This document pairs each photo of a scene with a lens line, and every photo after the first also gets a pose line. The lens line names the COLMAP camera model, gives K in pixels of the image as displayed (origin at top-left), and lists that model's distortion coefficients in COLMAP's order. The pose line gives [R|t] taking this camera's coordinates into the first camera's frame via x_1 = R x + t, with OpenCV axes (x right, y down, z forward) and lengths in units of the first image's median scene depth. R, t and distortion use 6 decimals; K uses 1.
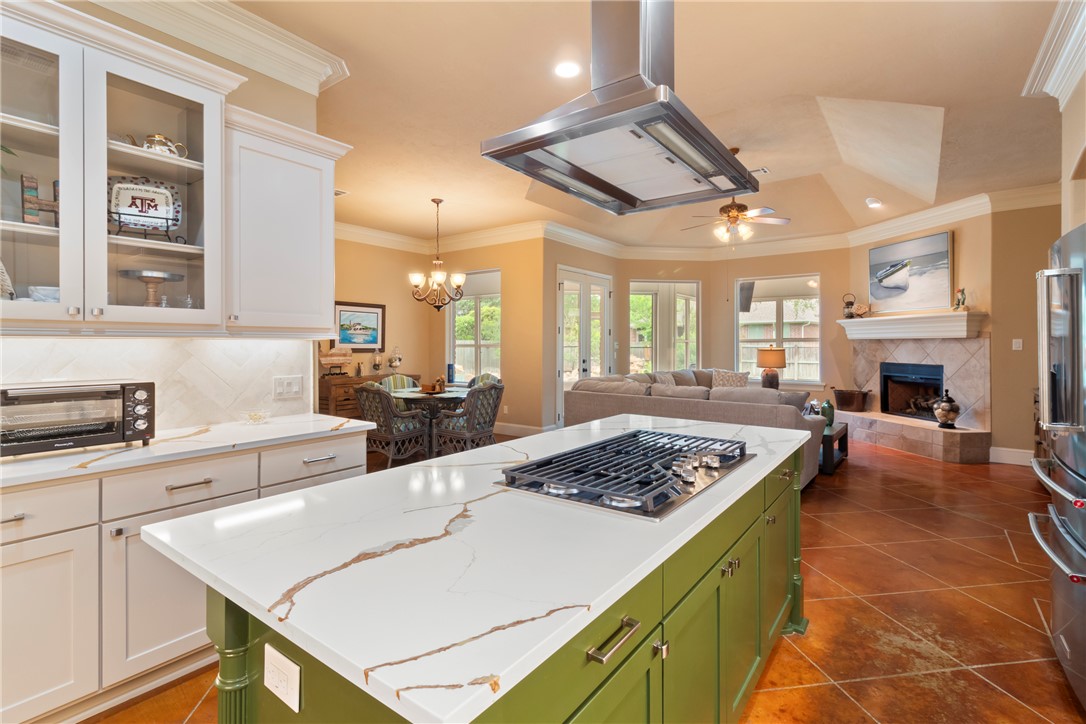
lens RADIAL K [[505.4, 0, 544.8], [0, 505.4, 345.0], [0, 0, 1]] dist [0.002234, 0.001502]
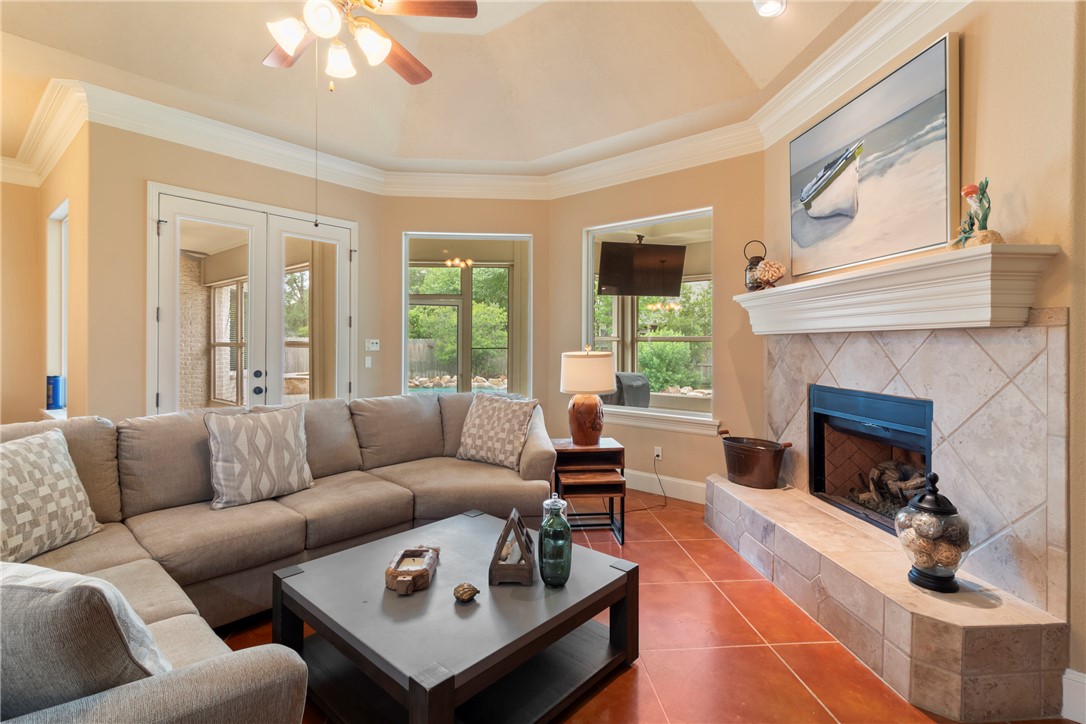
lens RADIAL K [[505.4, 0, 549.8], [0, 505.4, 348.4], [0, 0, 1]] dist [0.002234, 0.001502]
pose [[0.997990, 0.006008, -0.063079, 0.528858], [-0.005576, 0.999960, 0.007024, -0.000522], [0.063119, -0.006658, 0.997984, 0.608880]]
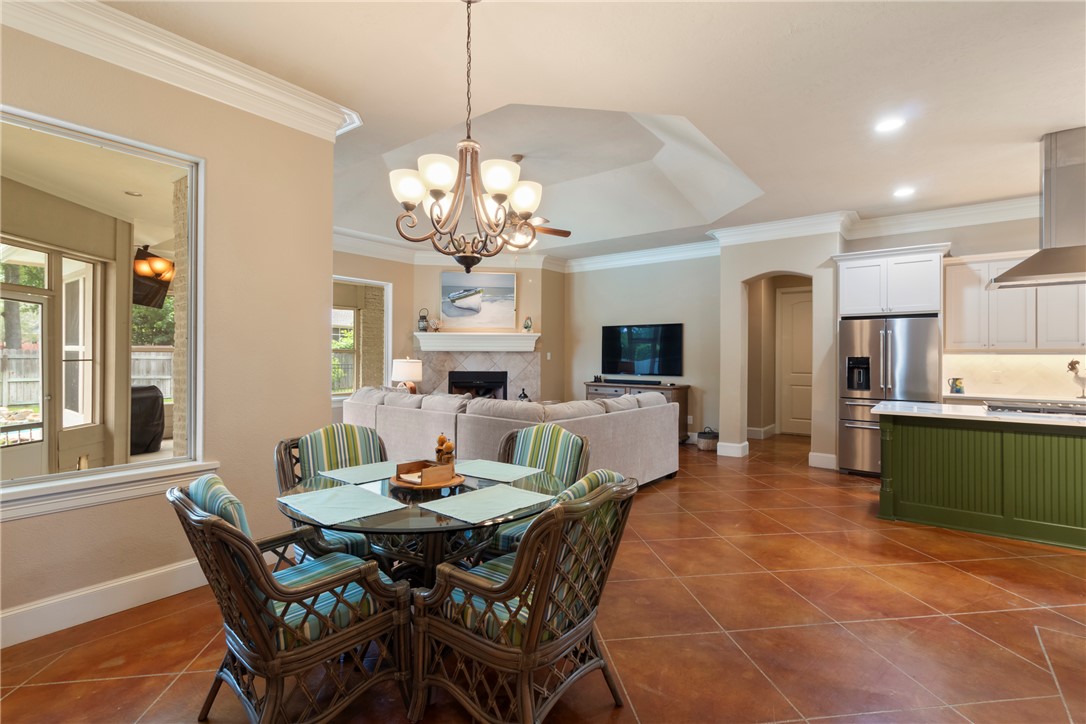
lens RADIAL K [[505.4, 0, 550.1], [0, 505.4, 359.1], [0, 0, 1]] dist [0.002234, 0.001502]
pose [[0.018766, -0.005903, 0.999806, -0.562710], [-0.002299, 0.999980, 0.005948, -0.001144], [-0.999821, -0.002411, 0.018752, 0.865045]]
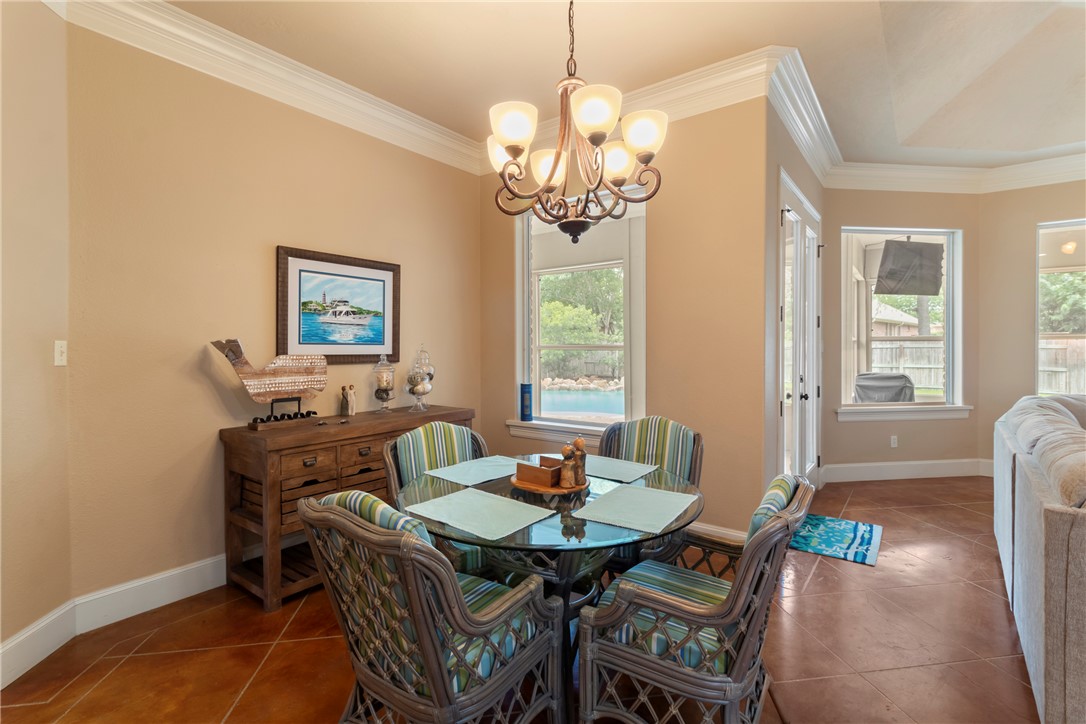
lens RADIAL K [[505.4, 0, 545.7], [0, 505.4, 350.0], [0, 0, 1]] dist [0.002234, 0.001502]
pose [[0.999967, -0.003646, -0.007213, -0.211666], [0.003699, 0.999967, 0.007235, -0.000477], [0.007187, -0.007261, 0.999948, 0.633453]]
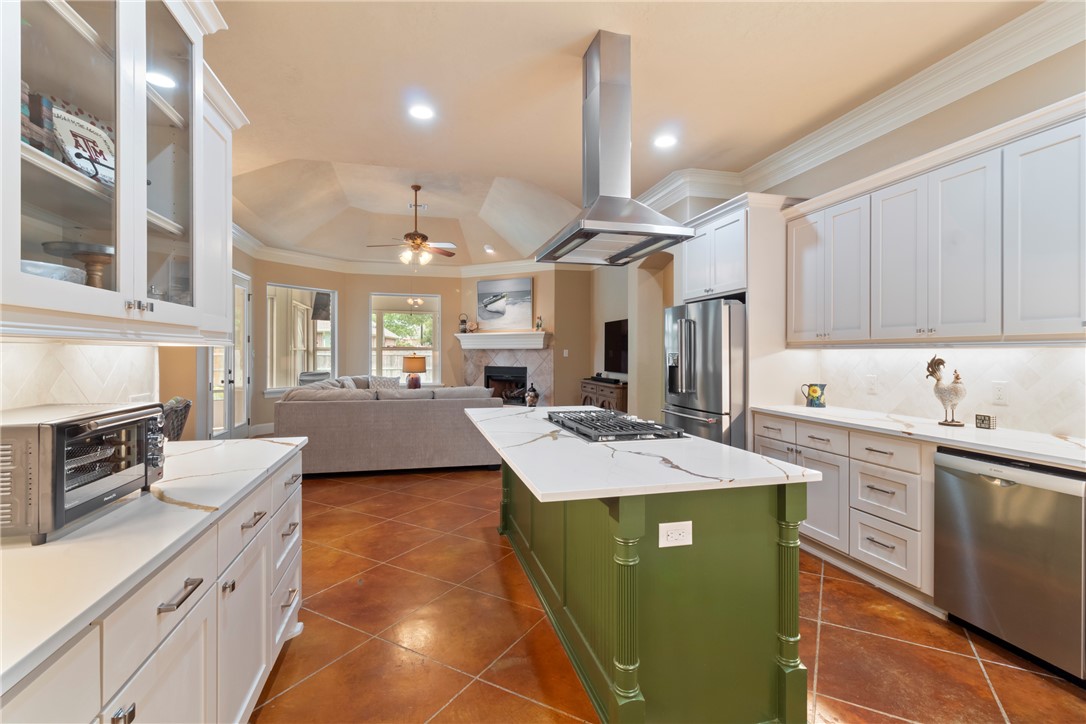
lens RADIAL K [[505.4, 0, 544.8], [0, 505.4, 353.0], [0, 0, 1]] dist [0.002234, 0.001502]
pose [[0.629122, 0.001342, 0.777306, -0.328397], [-0.001157, 0.999999, -0.000790, -0.000149], [-0.777306, -0.000402, 0.629123, 0.031671]]
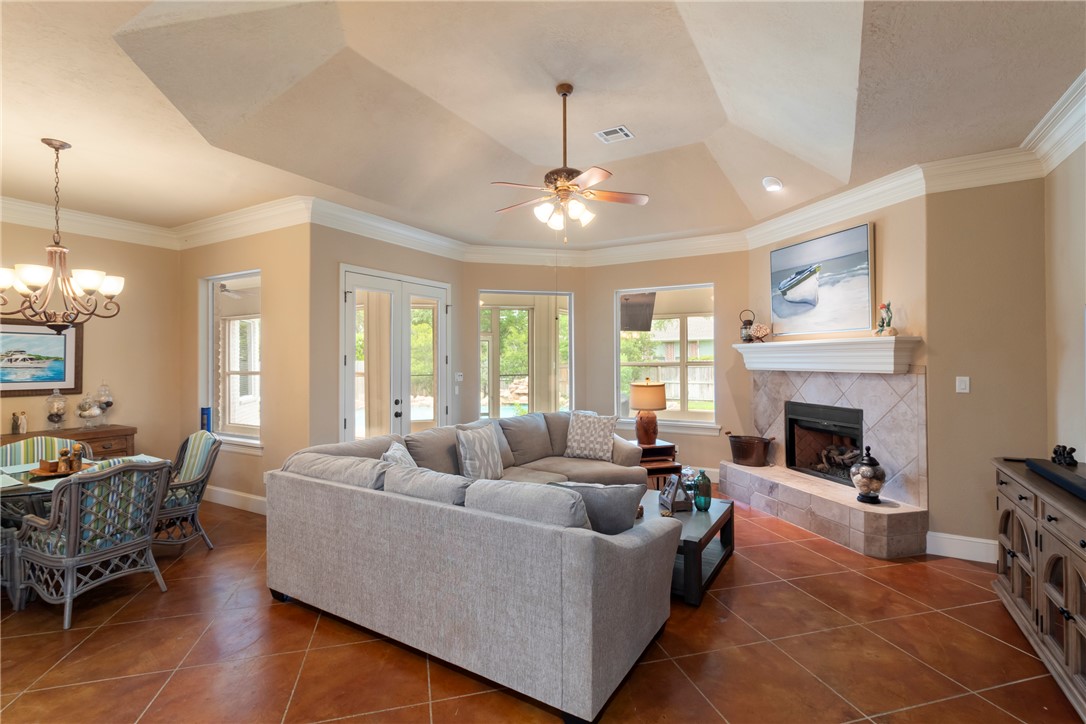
lens RADIAL K [[505.4, 0, 544.4], [0, 505.4, 357.2], [0, 0, 1]] dist [0.002234, 0.001502]
pose [[0.993767, -0.003761, 0.111413, 0.258950], [0.004430, 0.999974, -0.005760, -0.032935], [-0.111388, 0.006218, 0.993758, 0.337581]]
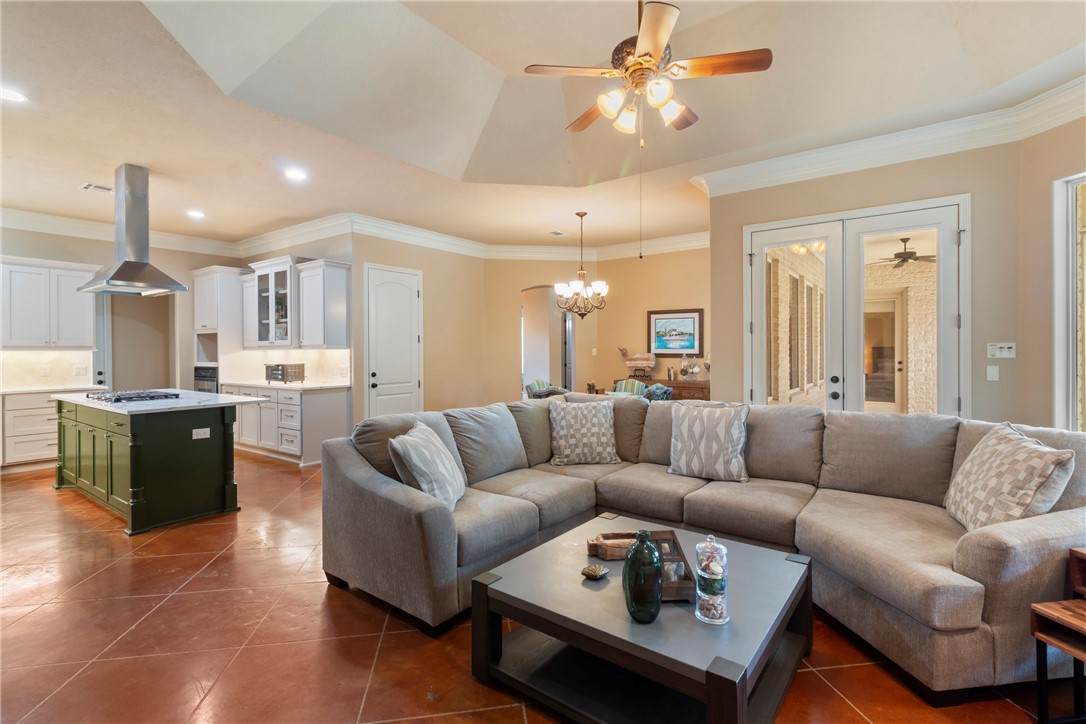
lens RADIAL K [[505.4, 0, 548.6], [0, 505.4, 355.8], [0, 0, 1]] dist [0.002234, 0.001502]
pose [[0.010289, 0.010631, -0.999891, 0.785113], [0.005300, 0.999929, 0.010686, -0.001571], [0.999933, -0.005409, 0.010232, 0.858985]]
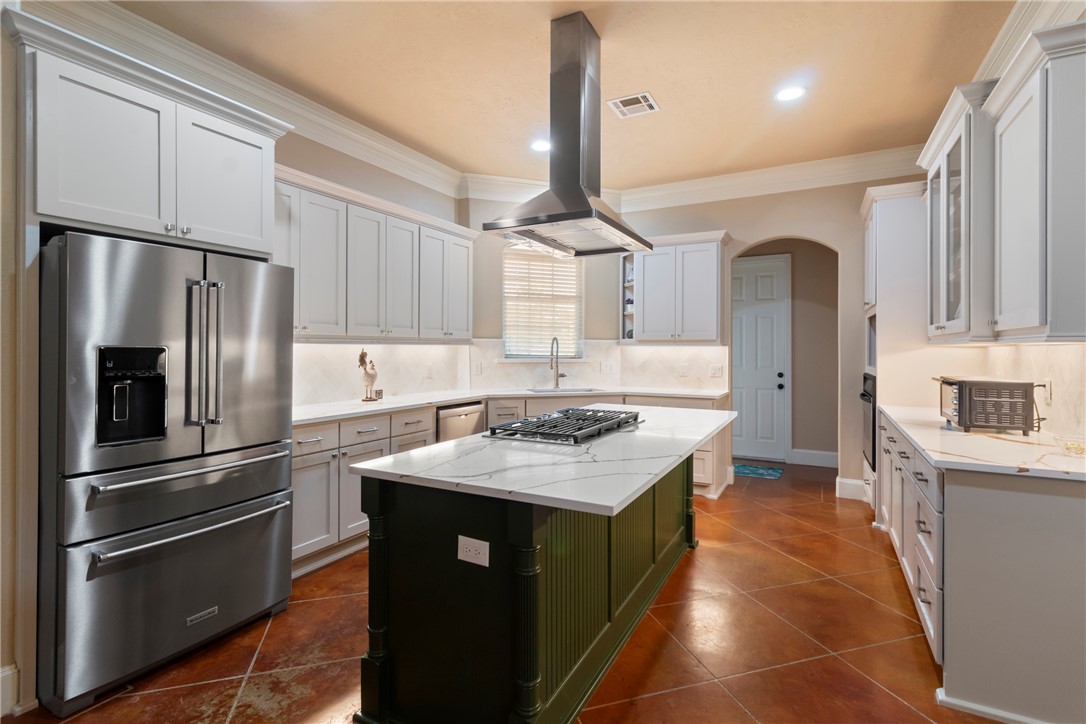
lens RADIAL K [[505.4, 0, 543.4], [0, 505.4, 356.5], [0, 0, 1]] dist [0.002234, 0.001502]
pose [[-0.990030, -0.000472, -0.140855, 0.132716], [-0.002806, 0.999862, 0.016376, -0.001253], [0.140827, 0.016608, -0.989895, 0.679232]]
